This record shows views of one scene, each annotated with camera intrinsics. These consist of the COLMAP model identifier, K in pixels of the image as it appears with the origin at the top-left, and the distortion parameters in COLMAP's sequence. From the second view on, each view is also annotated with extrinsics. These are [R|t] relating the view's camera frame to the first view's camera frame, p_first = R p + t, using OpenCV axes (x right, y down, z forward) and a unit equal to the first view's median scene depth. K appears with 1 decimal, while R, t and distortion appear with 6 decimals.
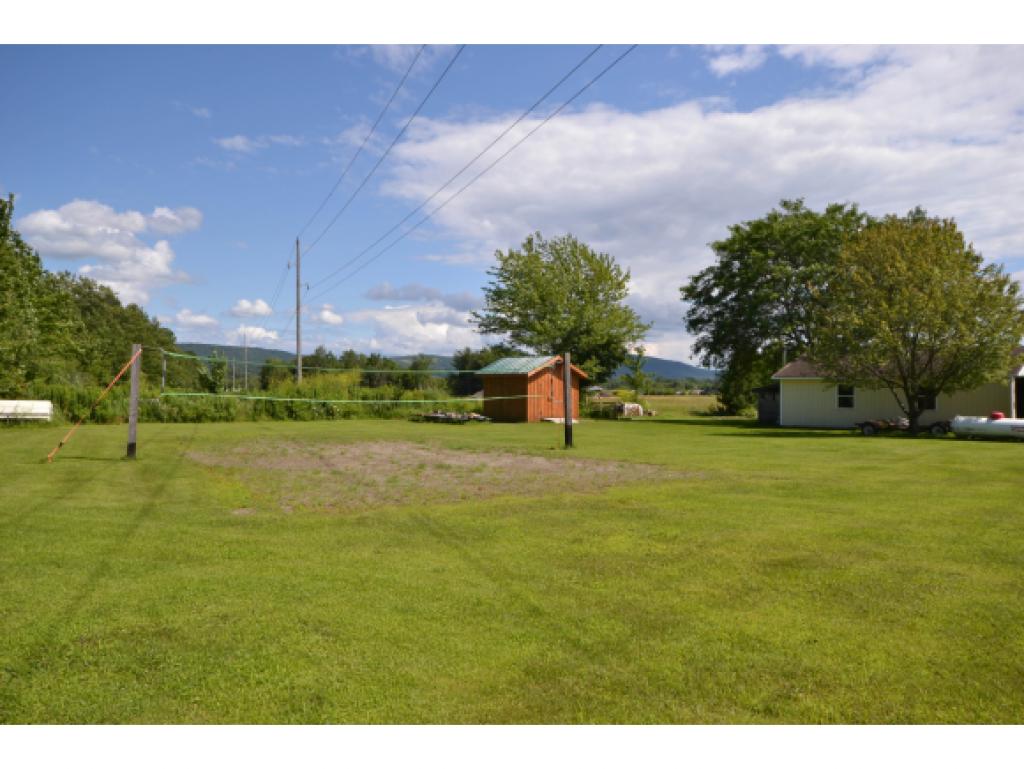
lens RADIAL K [[802.2, 0, 512.0], [0, 802.2, 384.5], [0, 0, 1]] dist [0.000977, 0.000086]
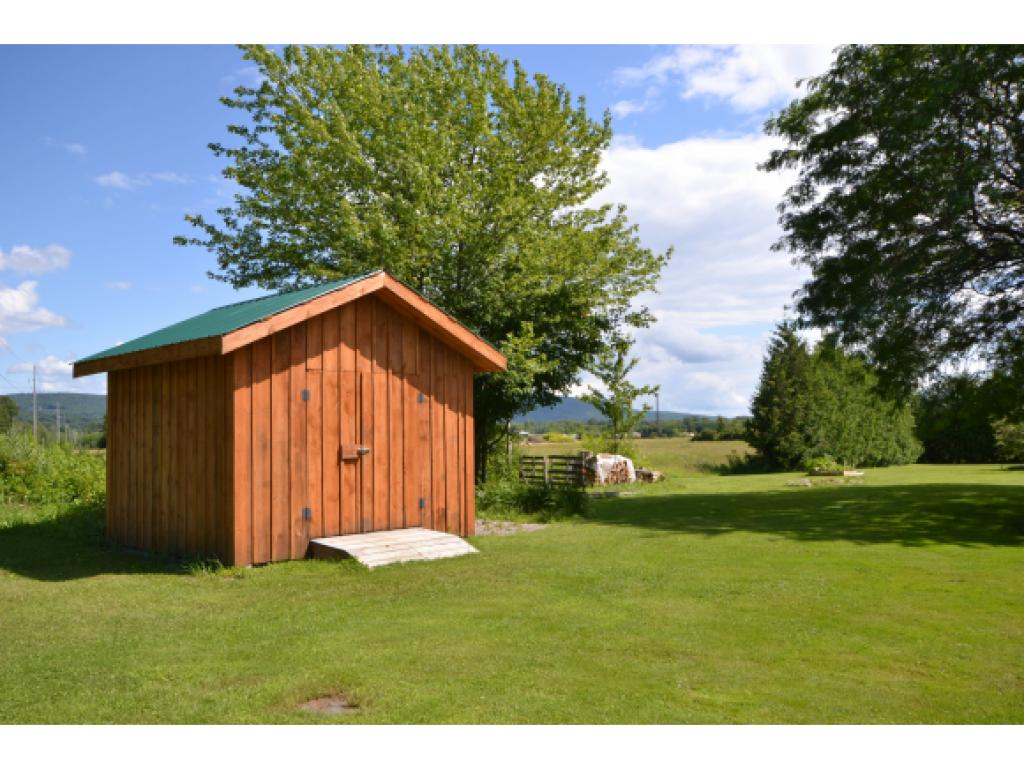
lens RADIAL K [[877.5, 0, 512.0], [0, 877.5, 384.5], [0, 0, 1]] dist [0.006059, 0.199869]
pose [[0.995340, -0.020683, 0.094180, 0.055906], [0.025637, 0.998333, -0.051703, 0.009144], [-0.092954, 0.053876, 0.994212, 0.580334]]
